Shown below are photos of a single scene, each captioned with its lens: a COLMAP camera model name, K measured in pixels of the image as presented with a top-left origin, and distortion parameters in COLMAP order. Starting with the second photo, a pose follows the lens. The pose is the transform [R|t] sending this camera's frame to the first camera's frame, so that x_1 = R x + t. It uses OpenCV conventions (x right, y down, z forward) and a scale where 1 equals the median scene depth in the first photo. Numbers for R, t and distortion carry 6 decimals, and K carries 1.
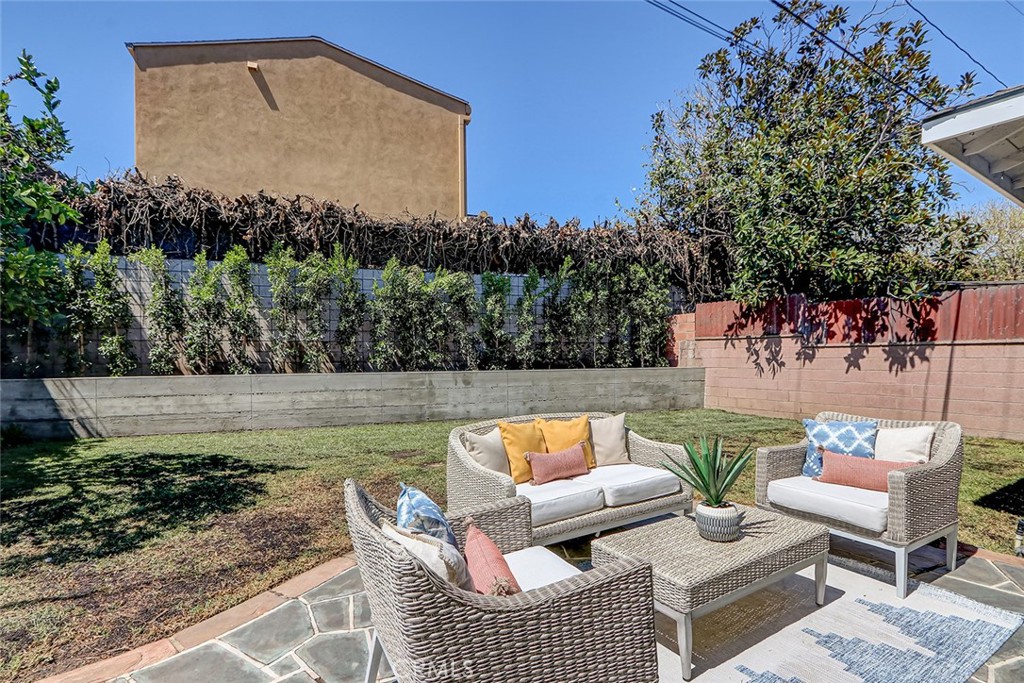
lens RADIAL K [[482.2, 0, 503.1], [0, 482.2, 360.2], [0, 0, 1]] dist [-0.000668, -0.001285]
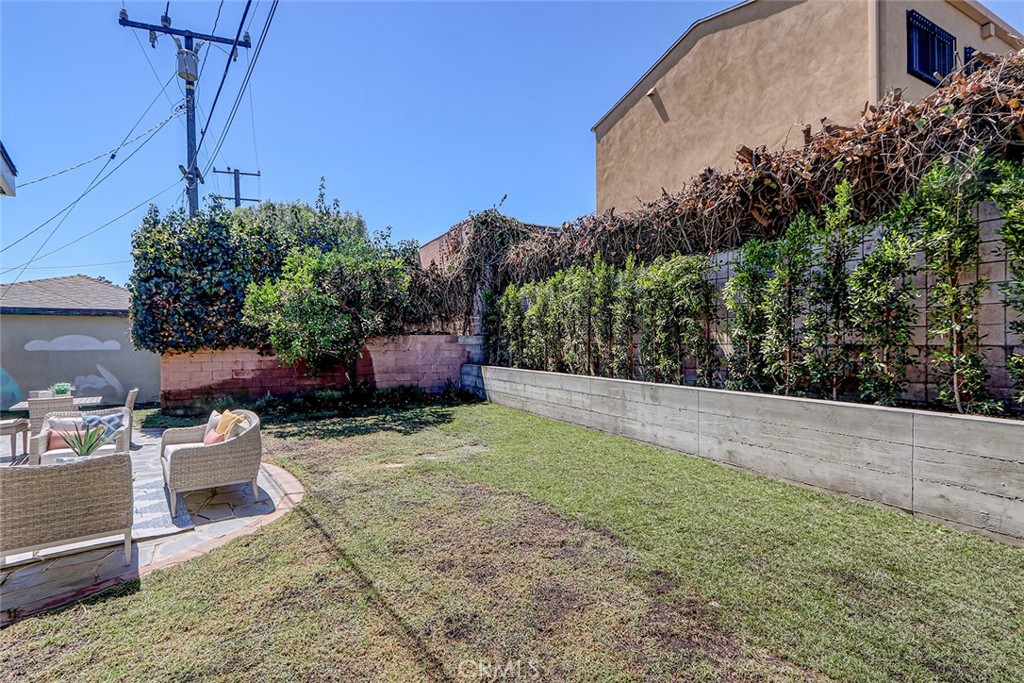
lens RADIAL K [[493.1, 0, 512.0], [0, 493.1, 341.5], [0, 0, 1]] dist [0.001848, -0.000302]
pose [[0.123526, 0.009229, -0.992298, 0.685376], [-0.004775, 0.999951, 0.008706, -0.052491], [0.992330, 0.003663, 0.123564, 0.648941]]
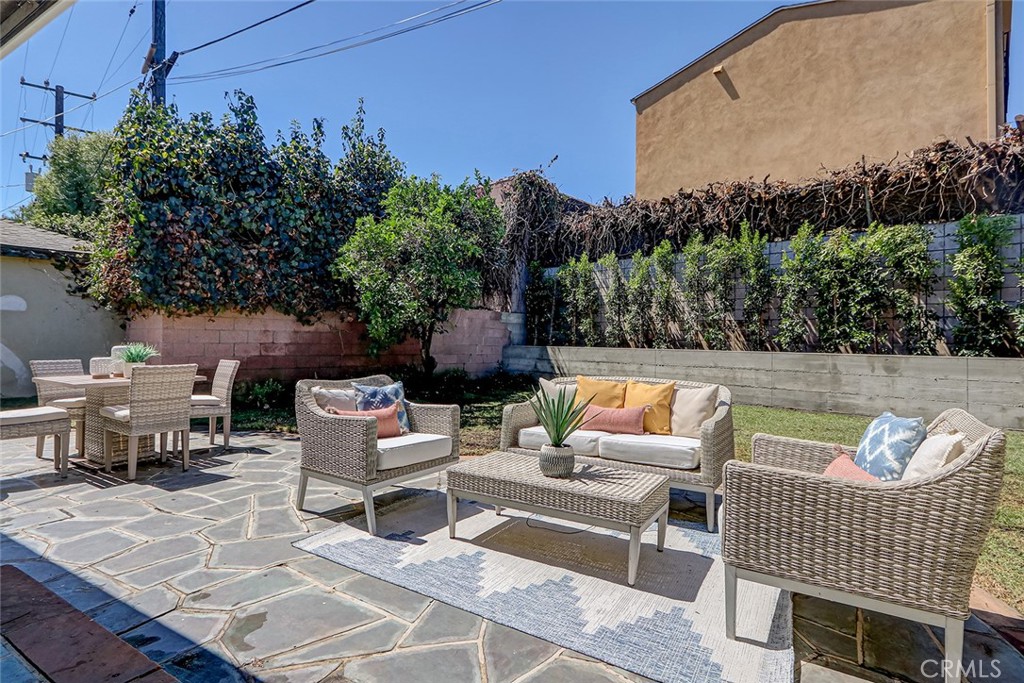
lens RADIAL K [[517.9, 0, 507.5], [0, 517.9, 331.3], [0, 0, 1]] dist [-0.002330, -0.000533]
pose [[0.439381, -0.002634, -0.898297, 0.382304], [-0.028188, 0.999463, -0.016718, 0.015770], [0.897858, 0.032667, 0.439071, 0.094667]]
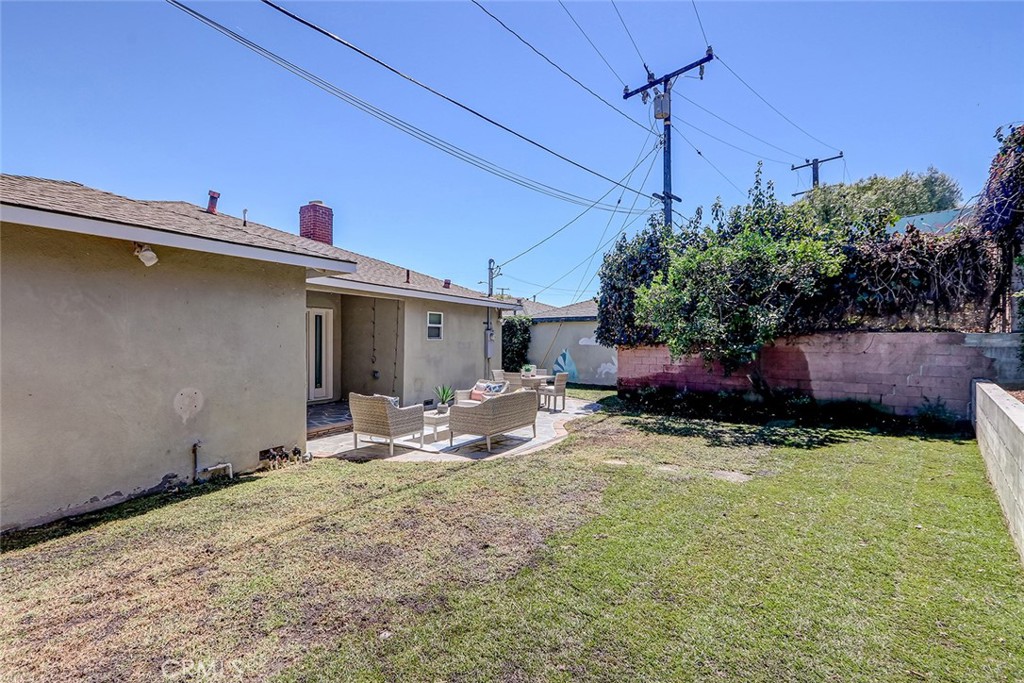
lens RADIAL K [[484.3, 0, 470.9], [0, 484.3, 347.5], [0, 0, 1]] dist [0.000782, -0.000116]
pose [[-0.908098, 0.011389, -0.418603, 0.448877], [-0.000138, 0.999622, 0.027497, -0.054171], [0.418757, 0.025028, -0.907753, 1.130395]]
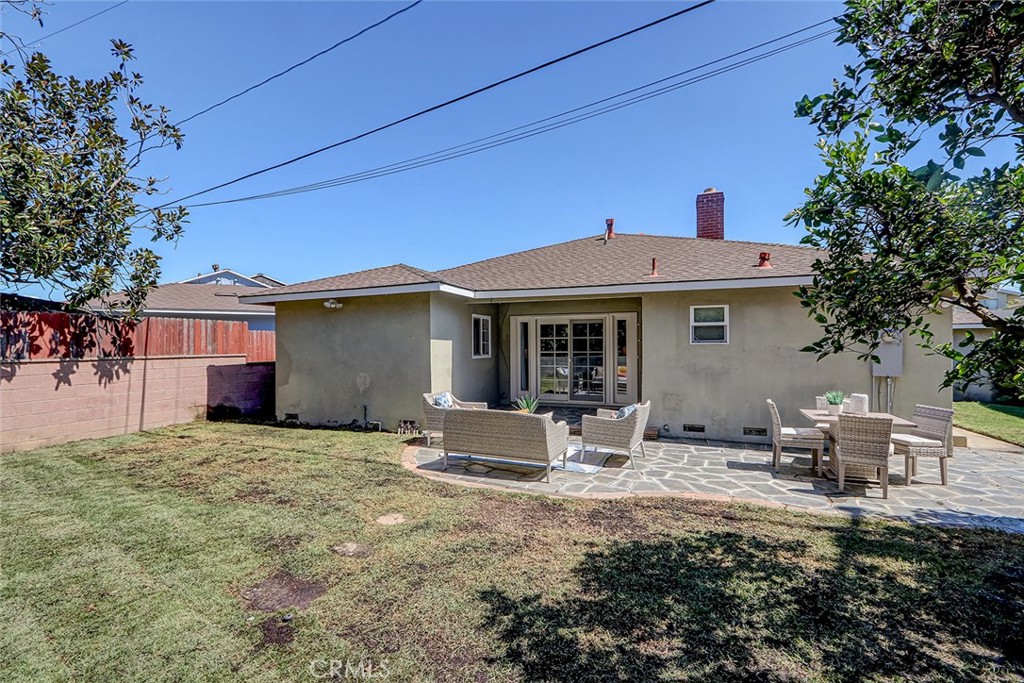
lens RADIAL K [[457.5, 0, 509.0], [0, 457.5, 343.7], [0, 0, 1]] dist [-0.000072, -0.000181]
pose [[-0.569724, 0.012257, 0.821745, -0.509699], [0.017230, 0.999847, -0.002968, -0.043685], [-0.821655, 0.012468, -0.569848, 0.739612]]
